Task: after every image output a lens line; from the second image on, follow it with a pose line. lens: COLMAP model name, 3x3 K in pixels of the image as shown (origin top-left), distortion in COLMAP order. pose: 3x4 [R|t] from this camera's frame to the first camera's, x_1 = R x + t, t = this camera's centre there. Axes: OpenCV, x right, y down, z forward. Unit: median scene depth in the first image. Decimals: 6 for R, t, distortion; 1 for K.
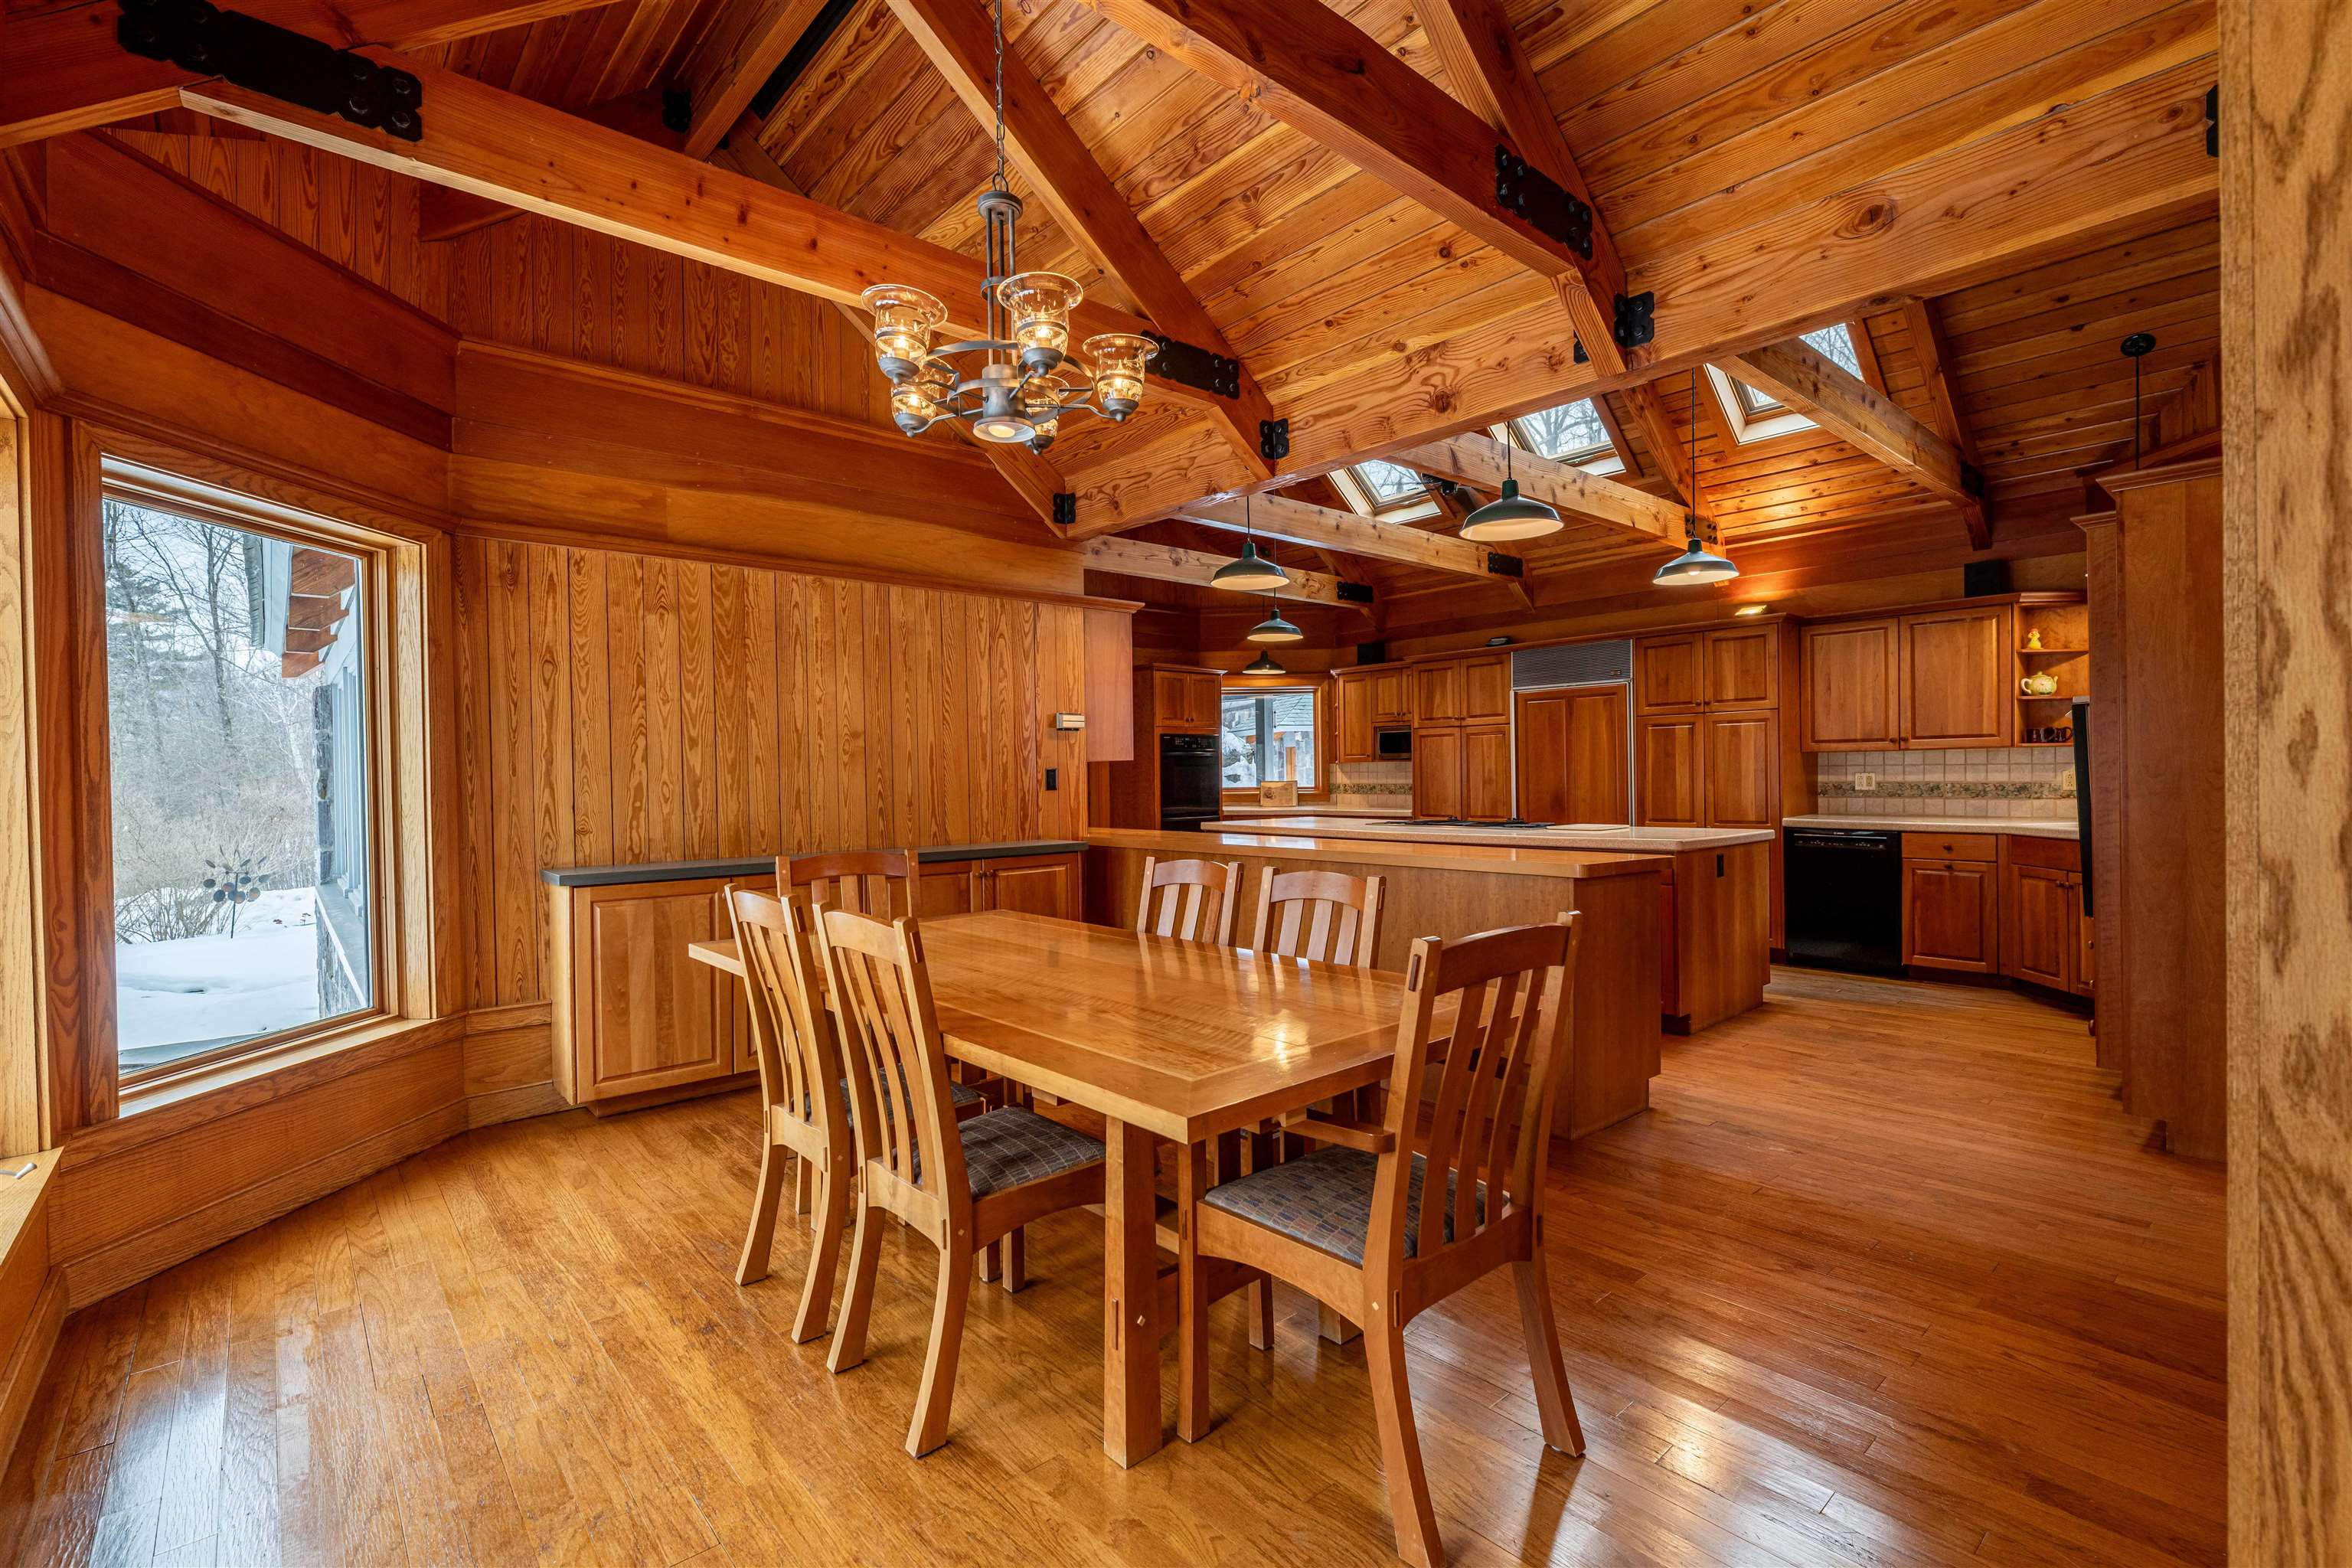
lens RADIAL K [[1060.6, 0, 1178.3], [0, 1060.6, 787.1], [0, 0, 1]] dist [-0.001142, -0.000050]
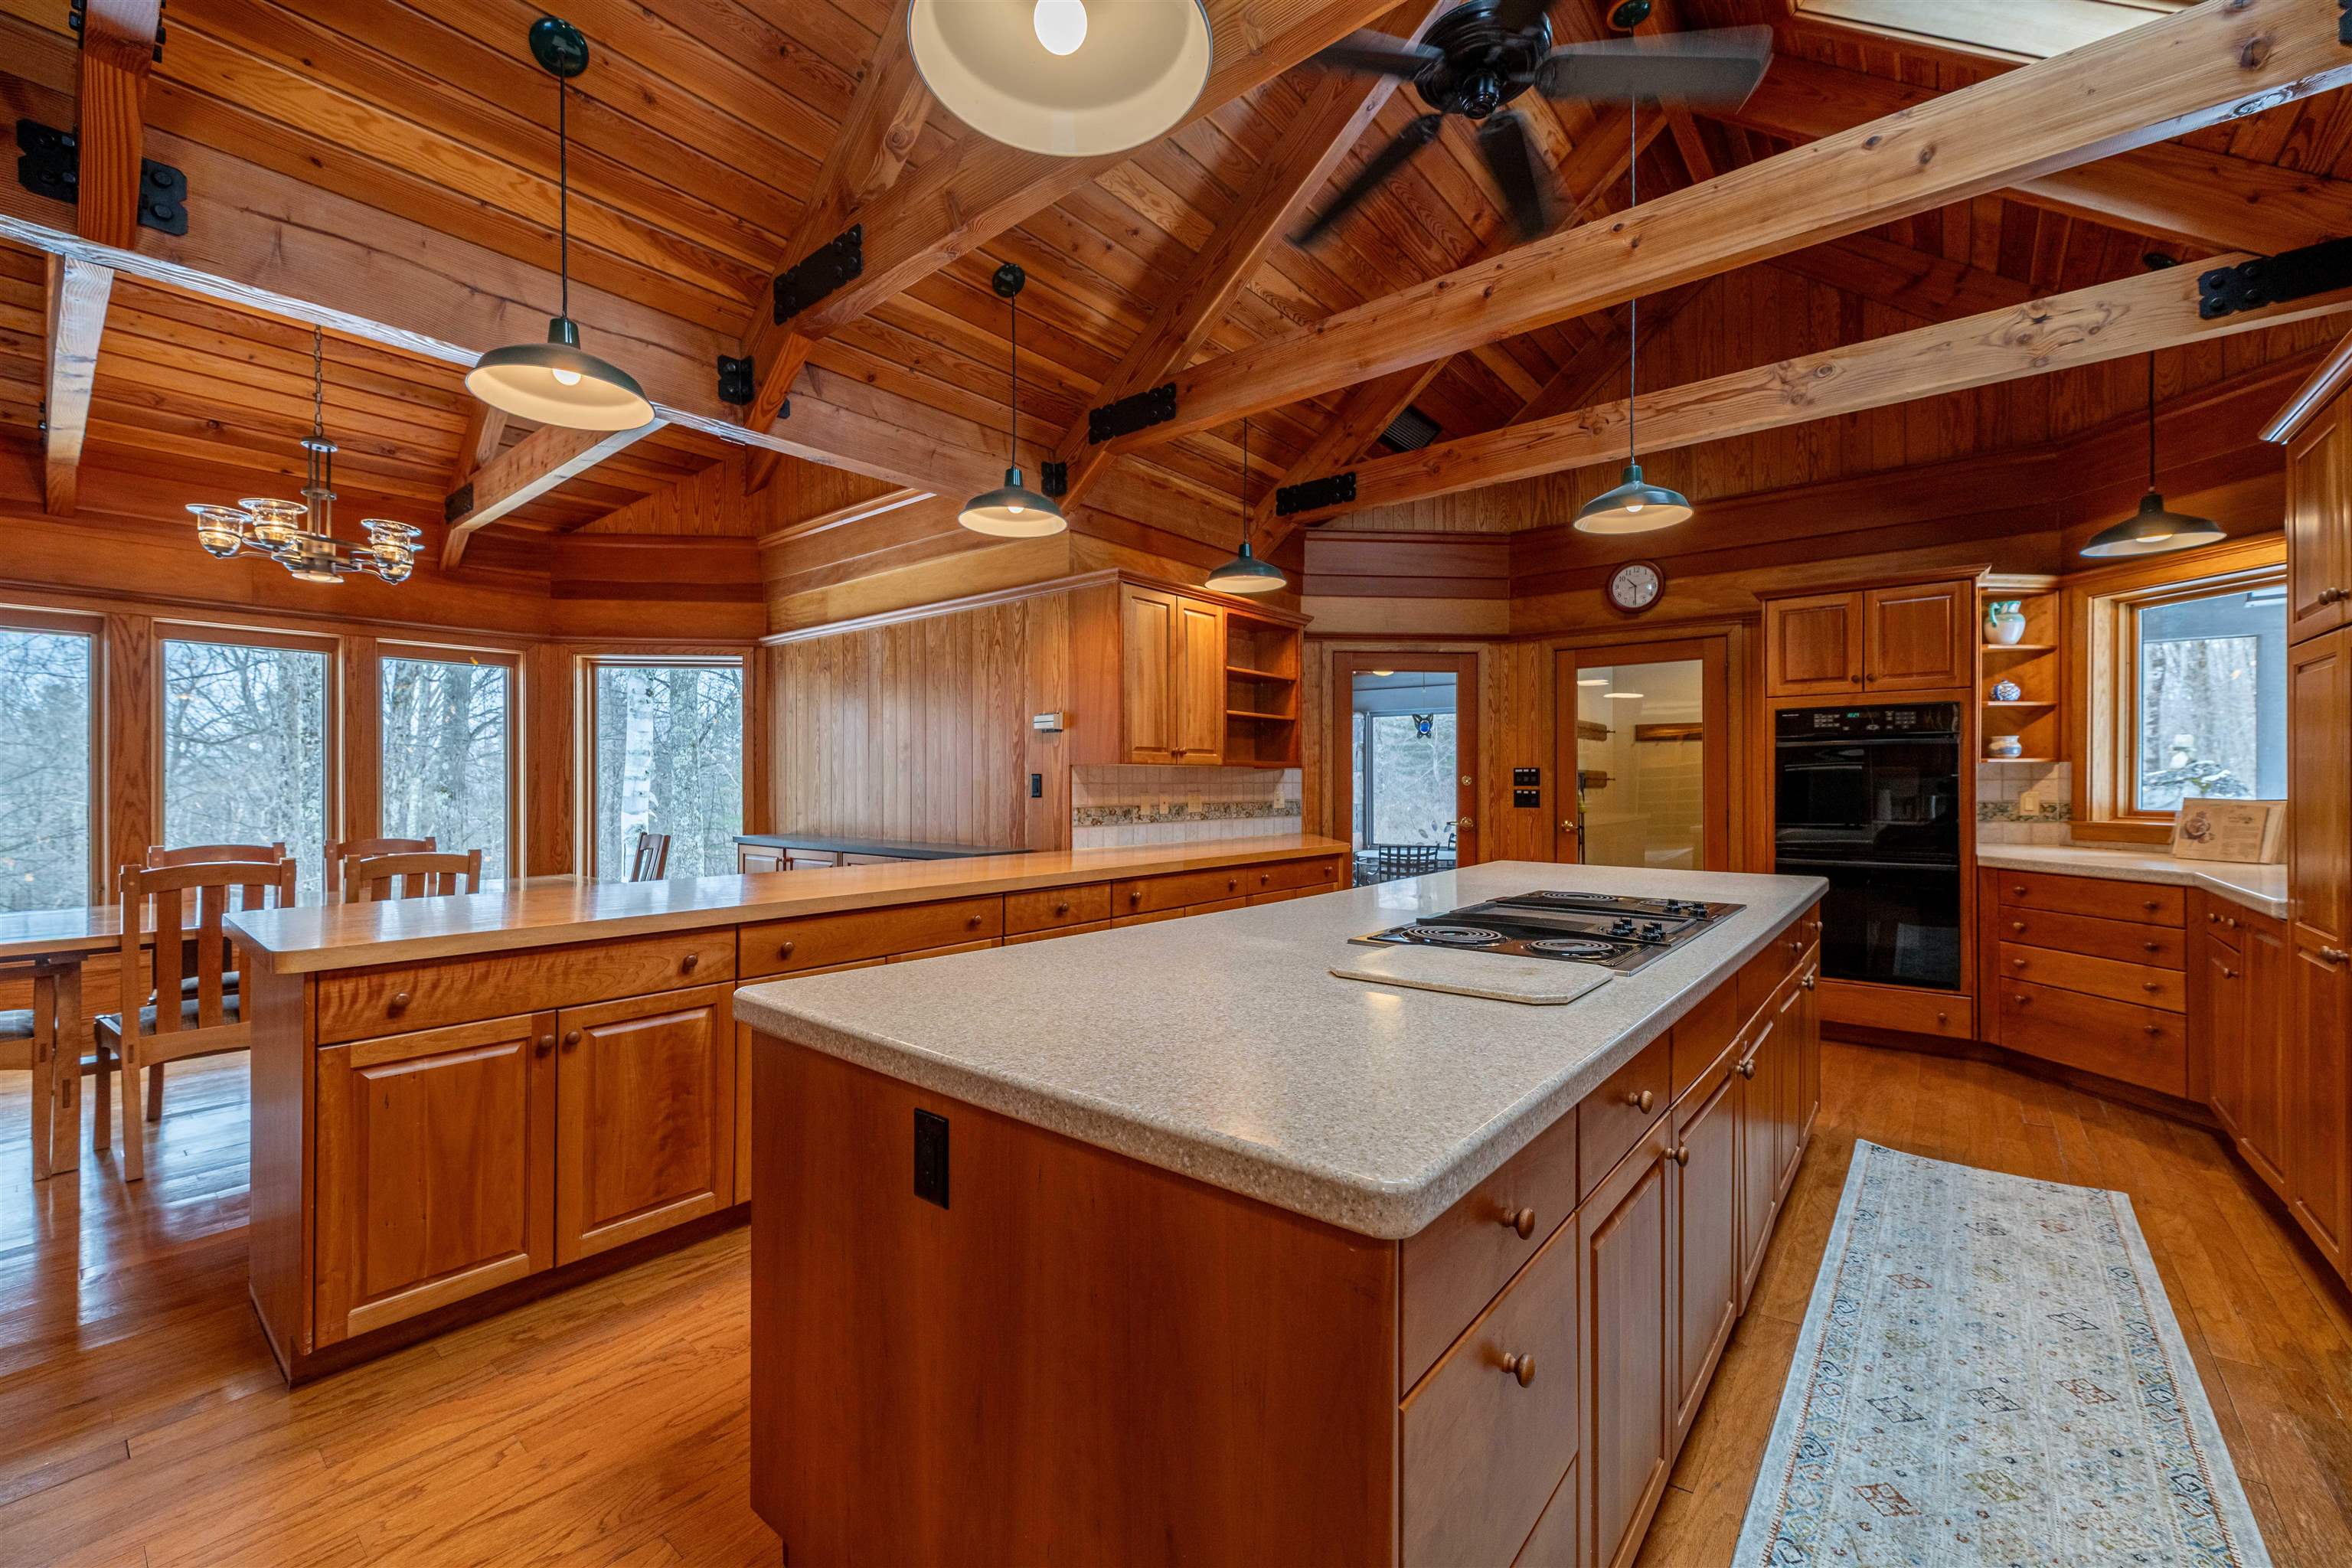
lens RADIAL K [[950.0, 0, 1162.5], [0, 950.0, 782.1], [0, 0, 1]] dist [0.003577, 0.000415]
pose [[0.156524, 0.011755, -0.987604, 0.570474], [-0.011351, 0.999885, 0.010102, -0.015994], [0.987609, 0.009629, 0.156639, 0.774403]]
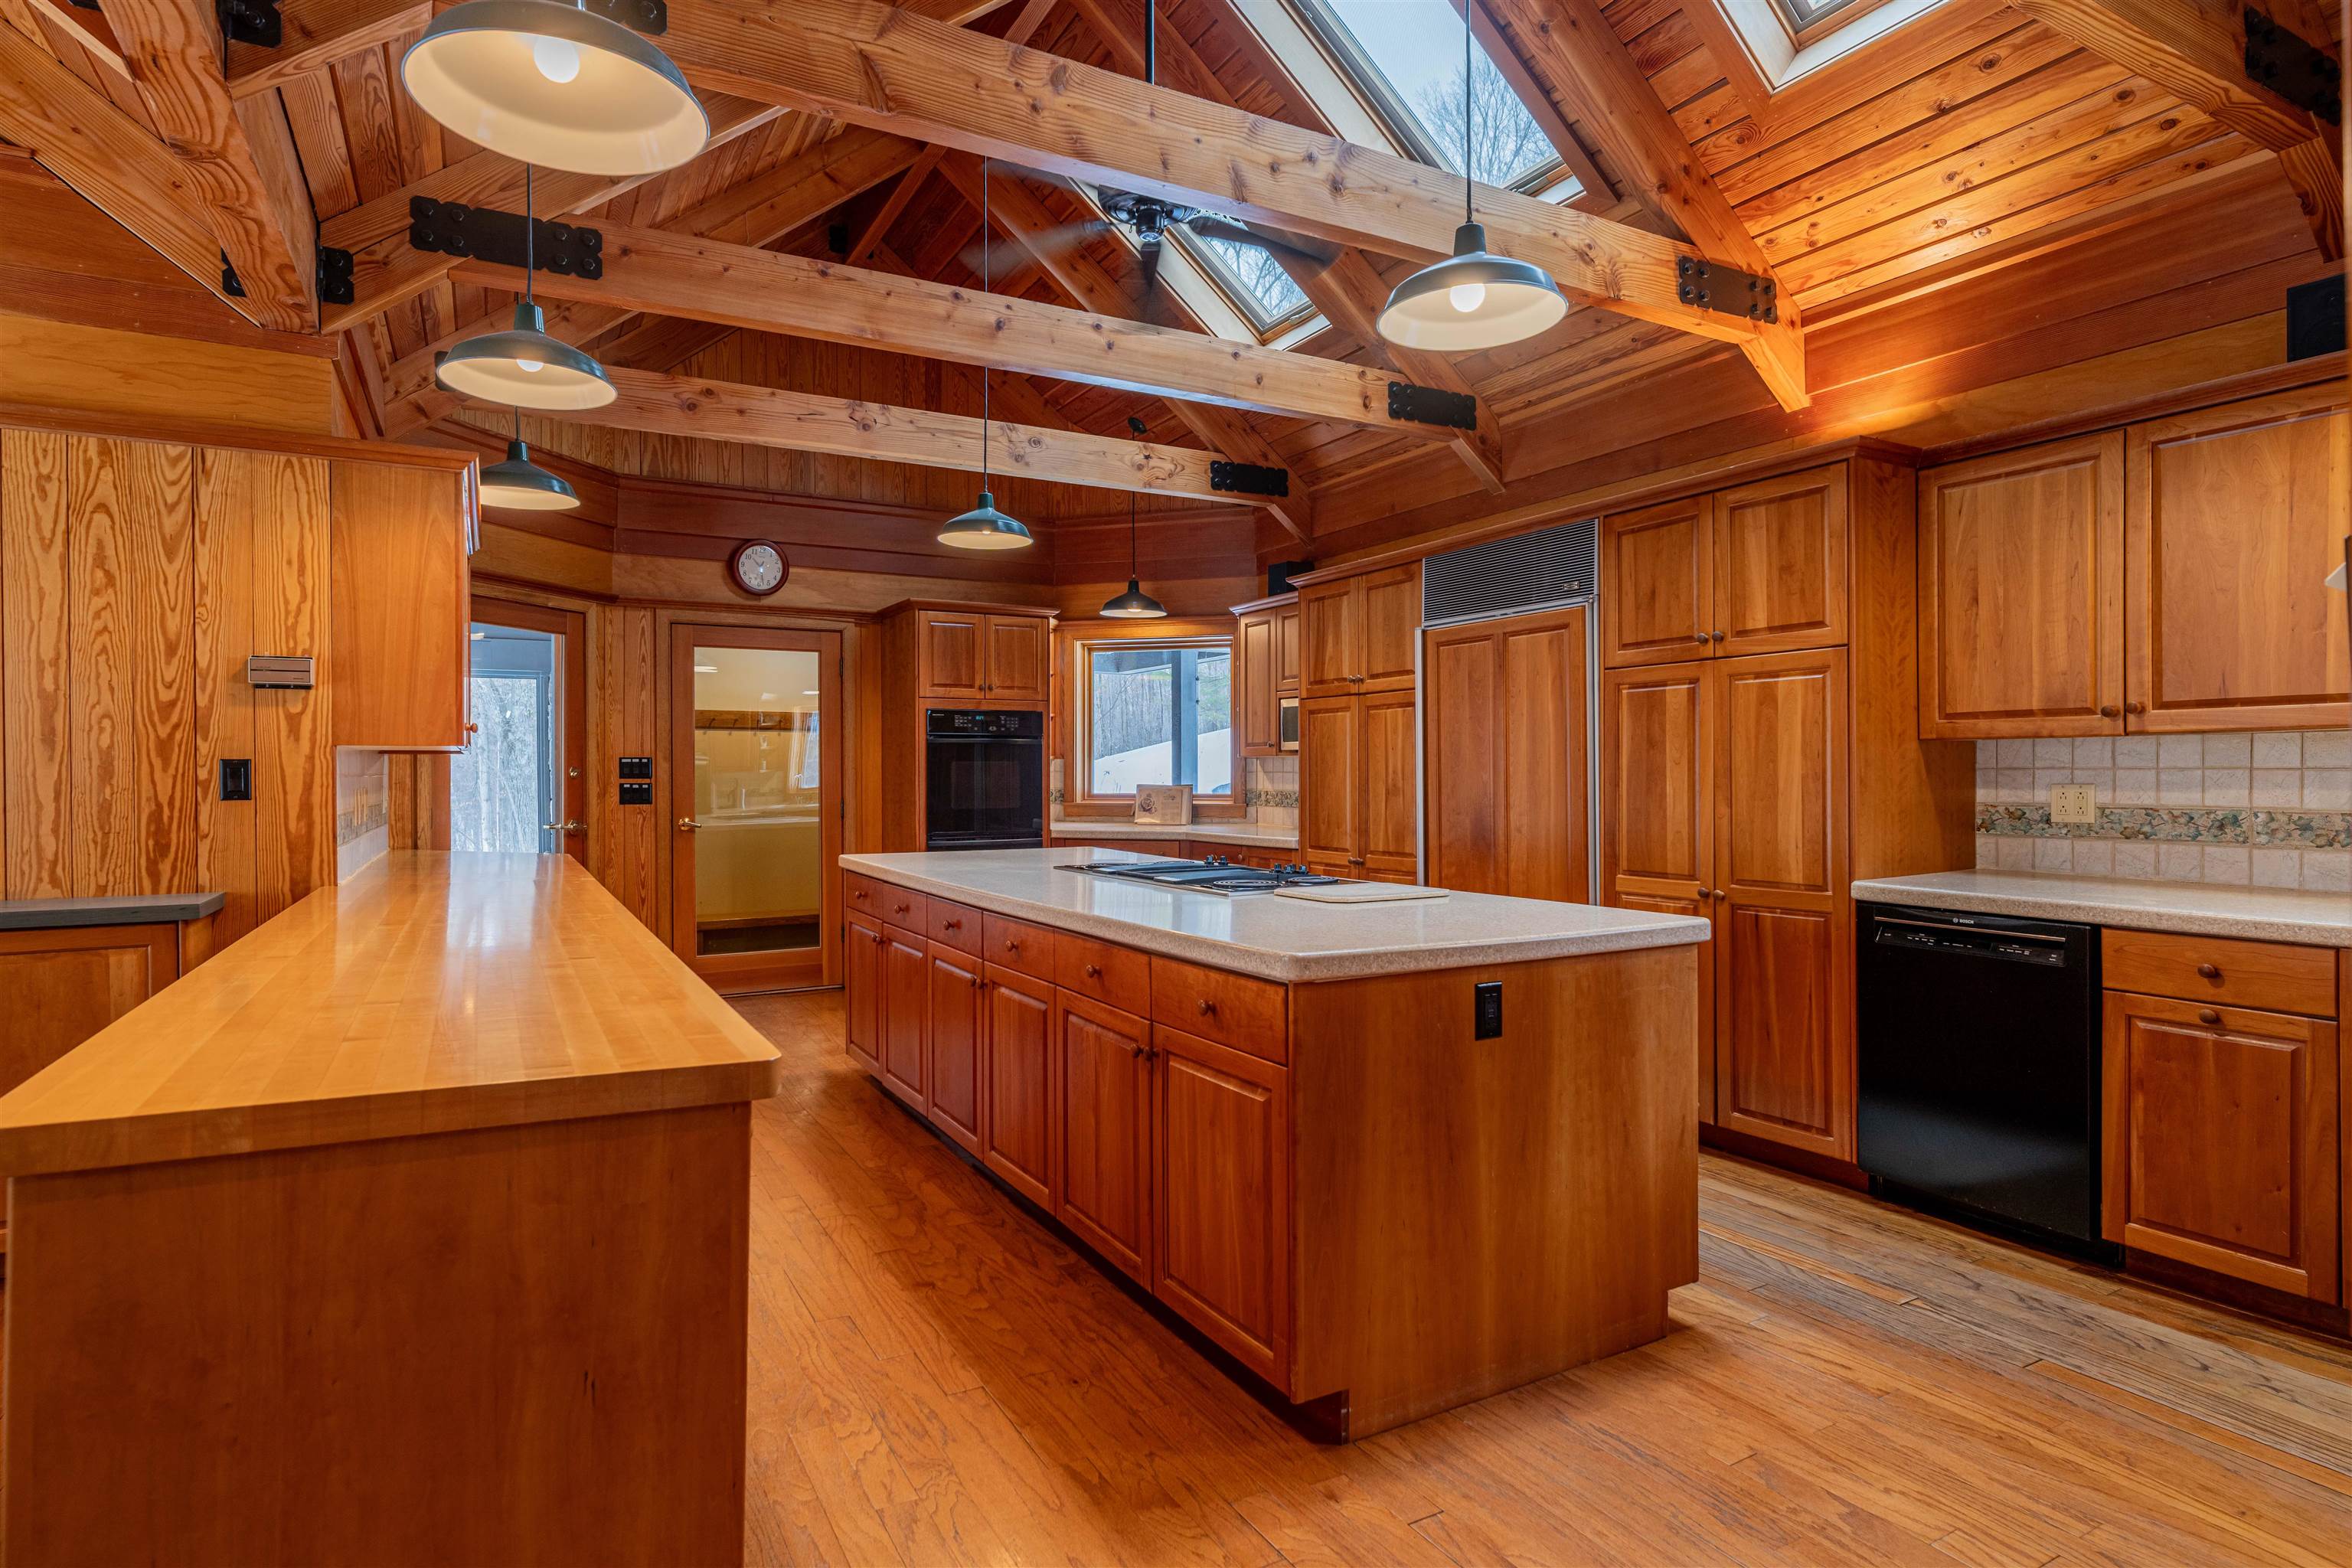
lens RADIAL K [[1254.8, 0, 1172.0], [0, 1254.8, 779.5], [0, 0, 1]] dist [-0.002699, 0.000403]
pose [[0.977579, 0.011864, -0.210236, 0.374218], [-0.012910, 0.999910, -0.003605, -0.008766], [0.210175, 0.006239, 0.977644, 0.382416]]
